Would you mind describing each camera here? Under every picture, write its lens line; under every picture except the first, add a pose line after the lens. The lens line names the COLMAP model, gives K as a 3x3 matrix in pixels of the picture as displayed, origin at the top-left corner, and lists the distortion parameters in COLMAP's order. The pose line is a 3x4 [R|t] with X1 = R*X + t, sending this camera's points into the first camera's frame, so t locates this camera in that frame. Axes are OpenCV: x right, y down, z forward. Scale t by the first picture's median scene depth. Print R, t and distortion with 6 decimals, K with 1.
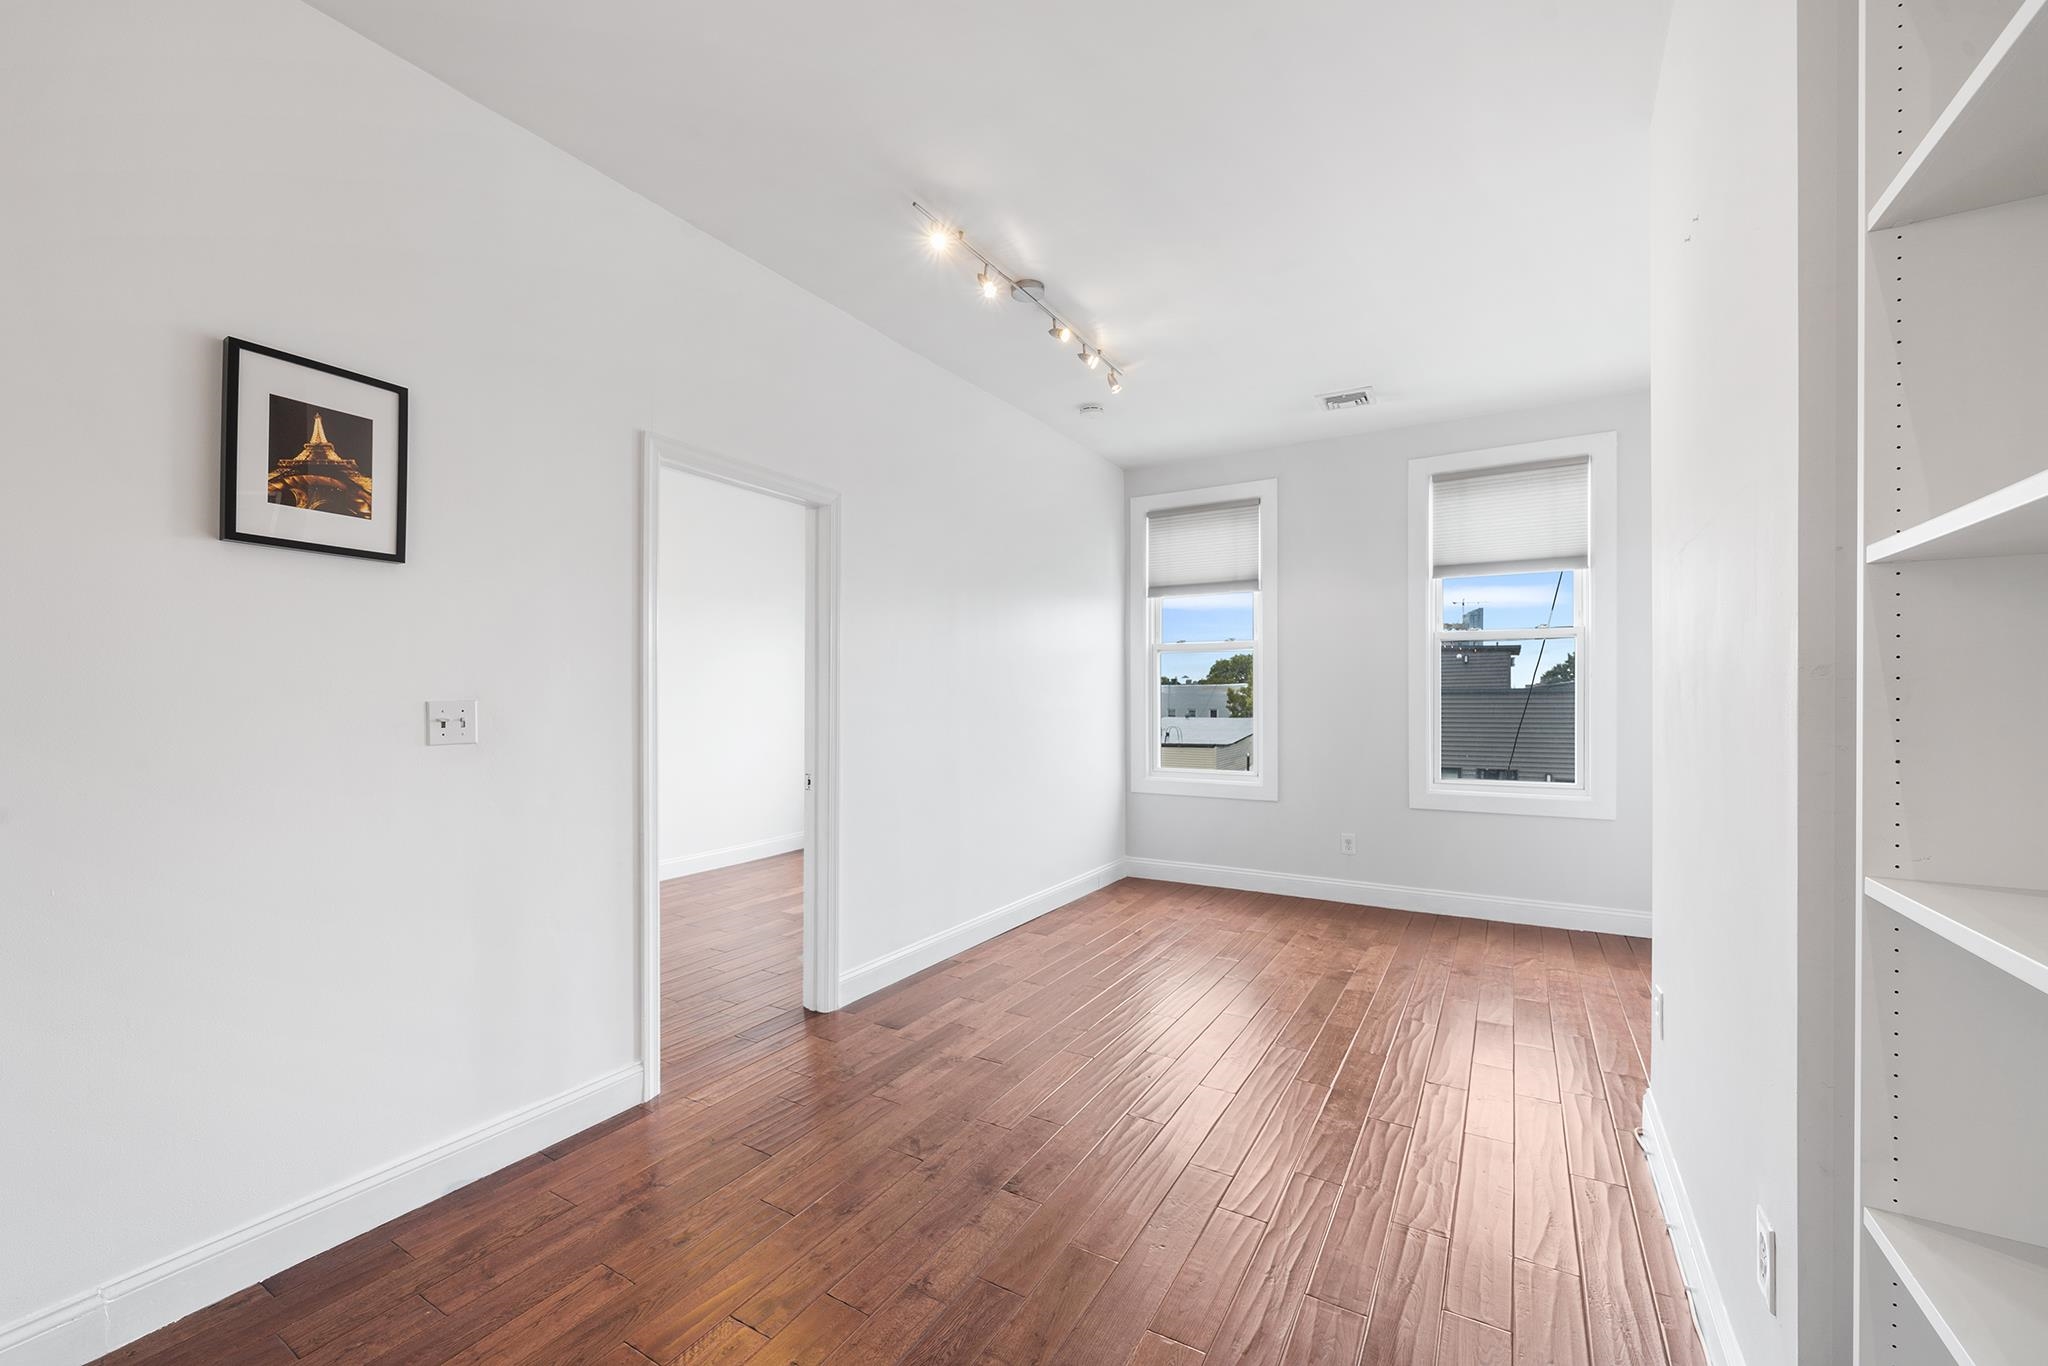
lens RADIAL K [[820.0, 0, 991.9], [0, 820.0, 699.2], [0, 0, 1]] dist [-0.000140, -0.000012]
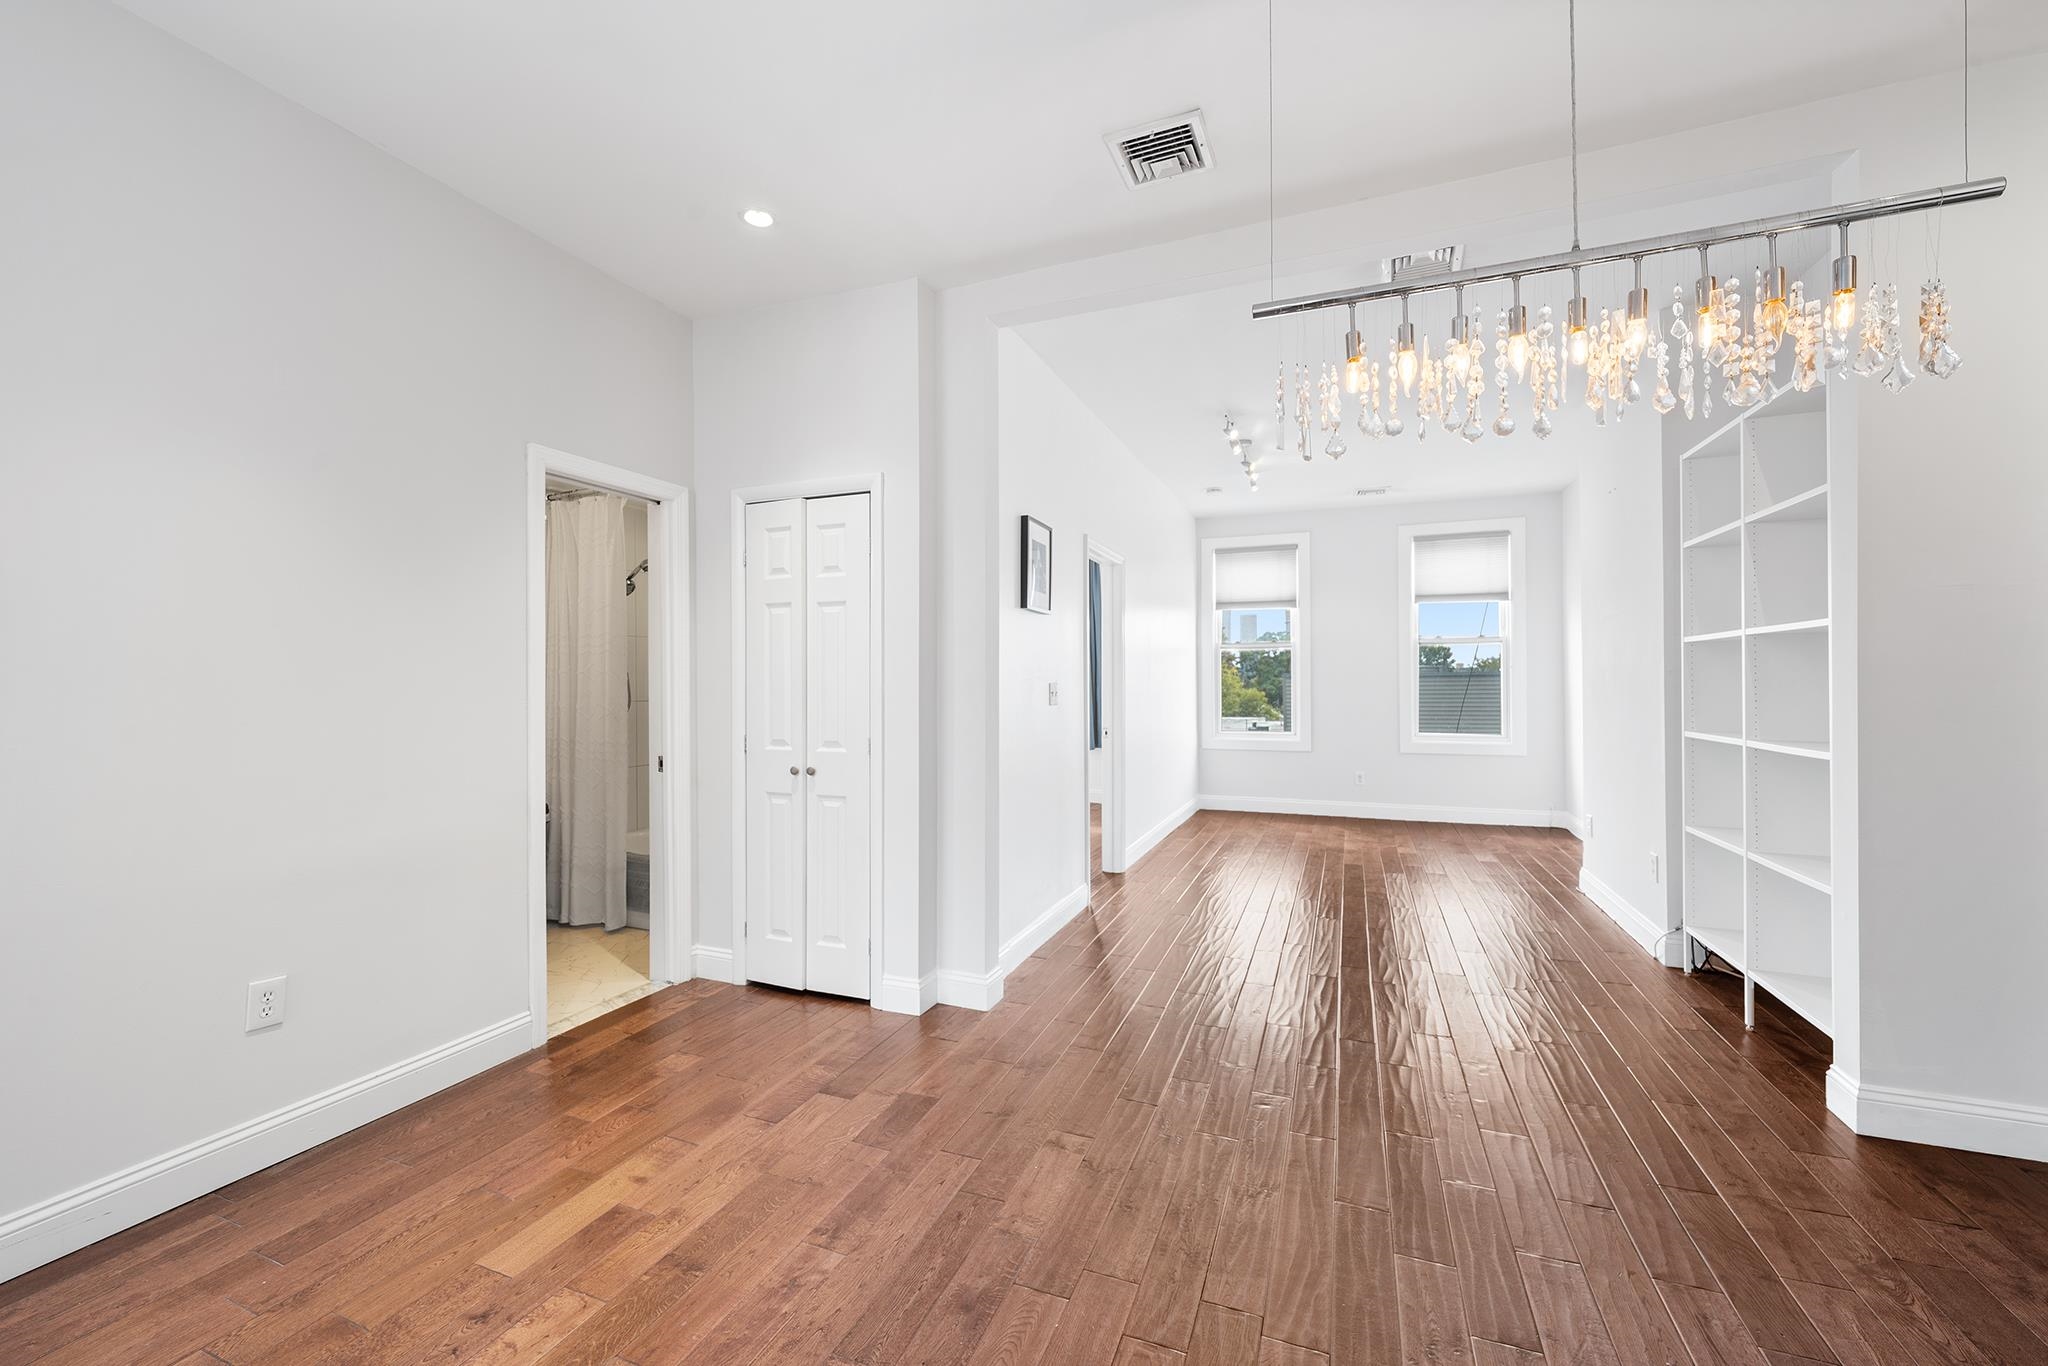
lens RADIAL K [[833.5, 0, 998.8], [0, 833.5, 679.7], [0, 0, 1]] dist [0.001133, 0.000061]
pose [[0.986112, -0.002550, 0.166065, -0.486897], [0.002975, 0.999993, -0.002312, -0.003169], [-0.166057, 0.002774, 0.986112, -0.409959]]
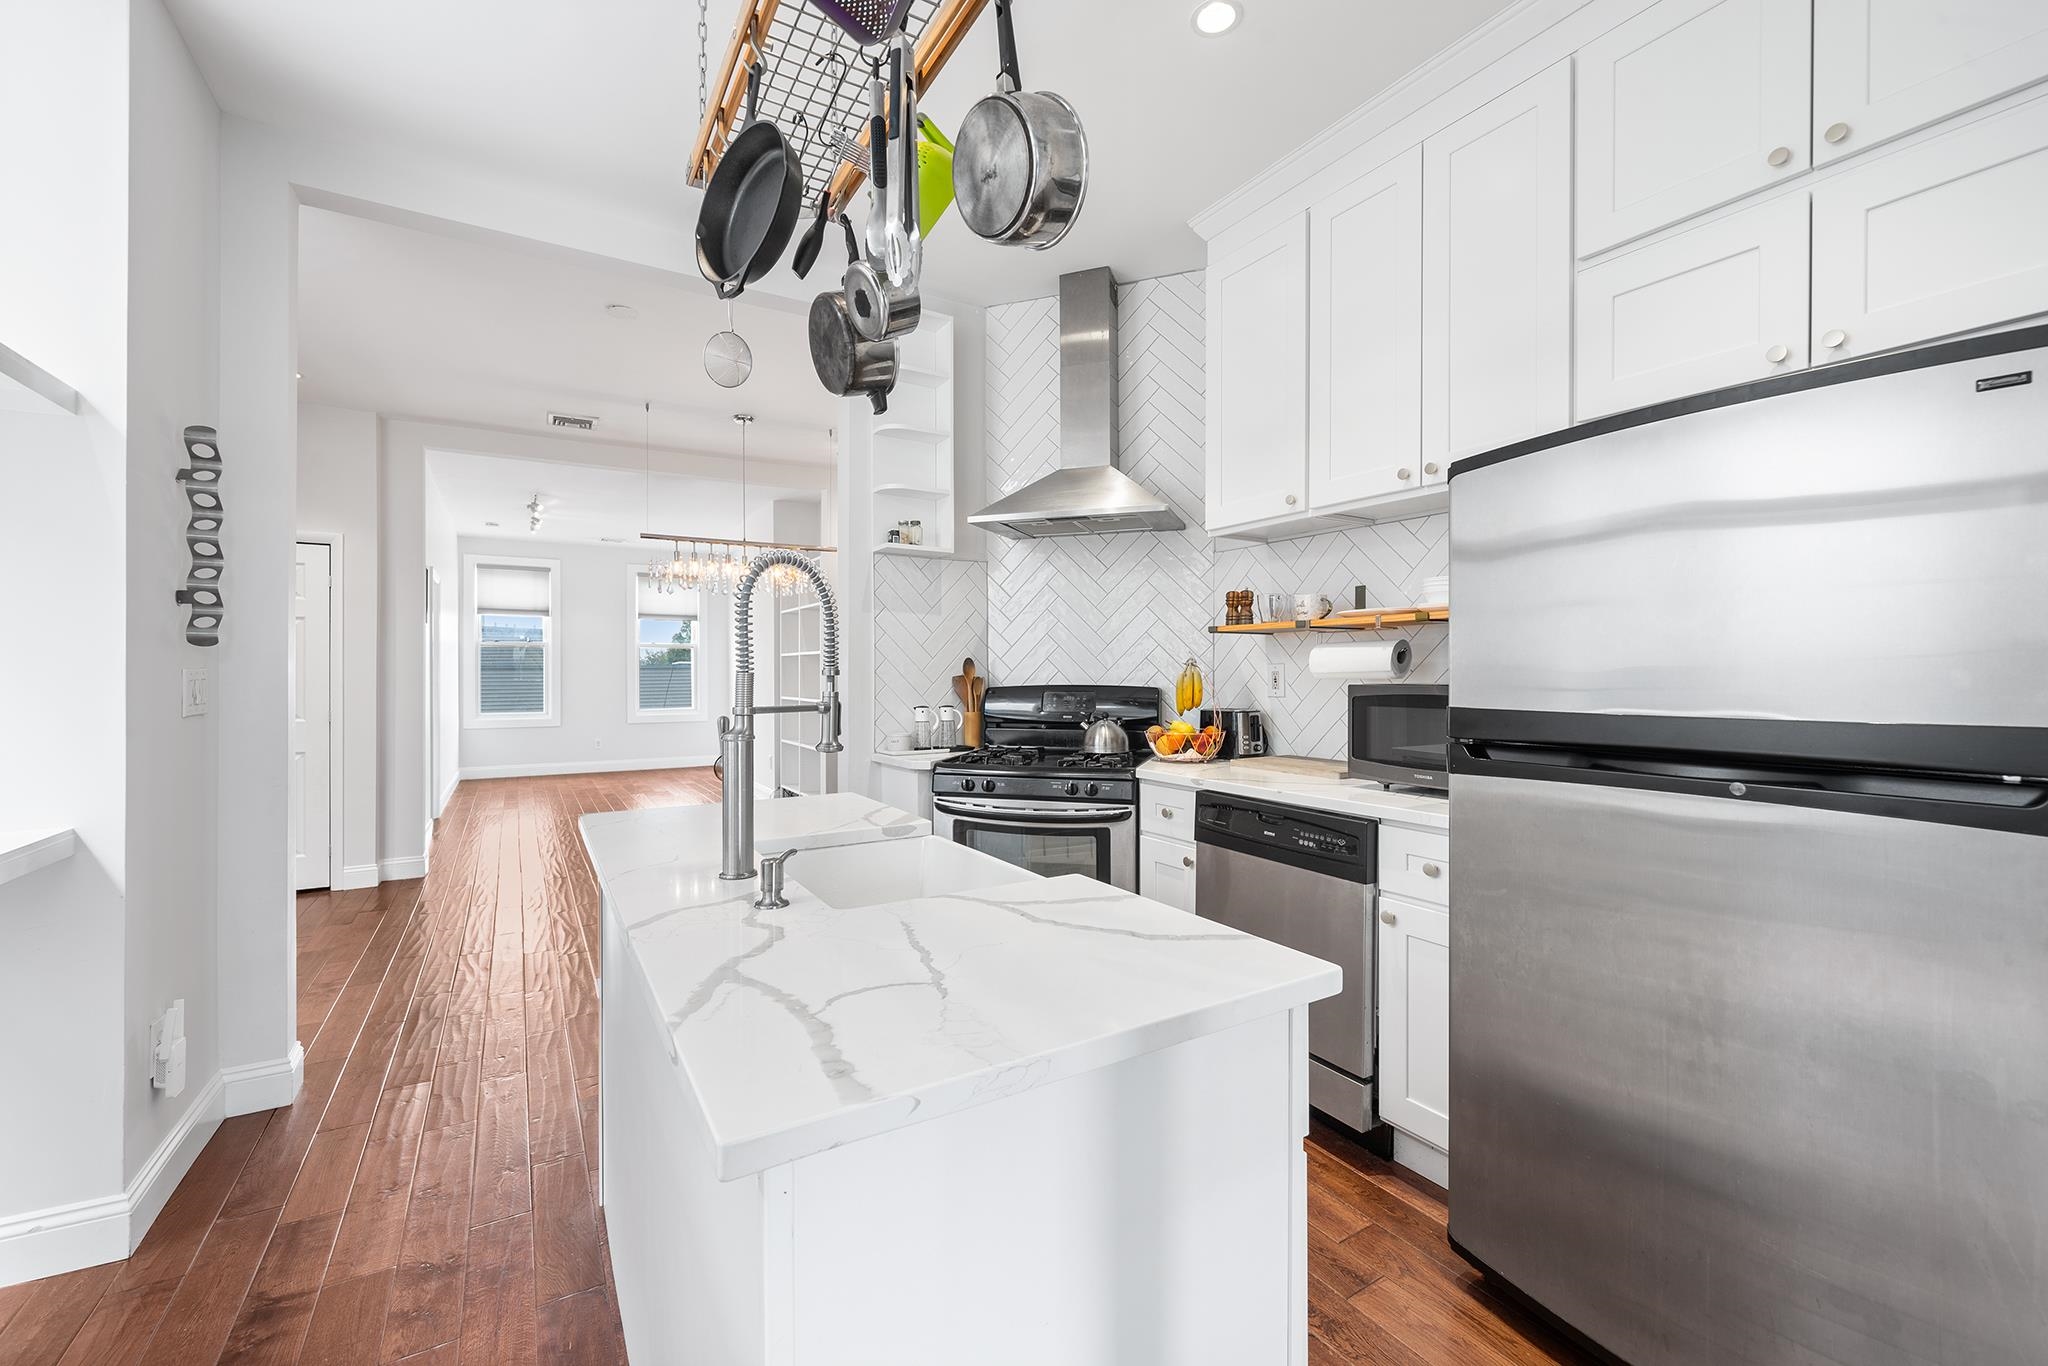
lens RADIAL K [[819.1, 0, 1022.8], [0, 819.1, 679.1], [0, 0, 1]] dist [-0.000893, -0.000090]
pose [[0.437330, -0.005841, 0.899282, -0.992316], [-0.001925, 0.999971, 0.007432, -0.003836], [-0.899299, -0.004981, 0.437306, -0.900716]]
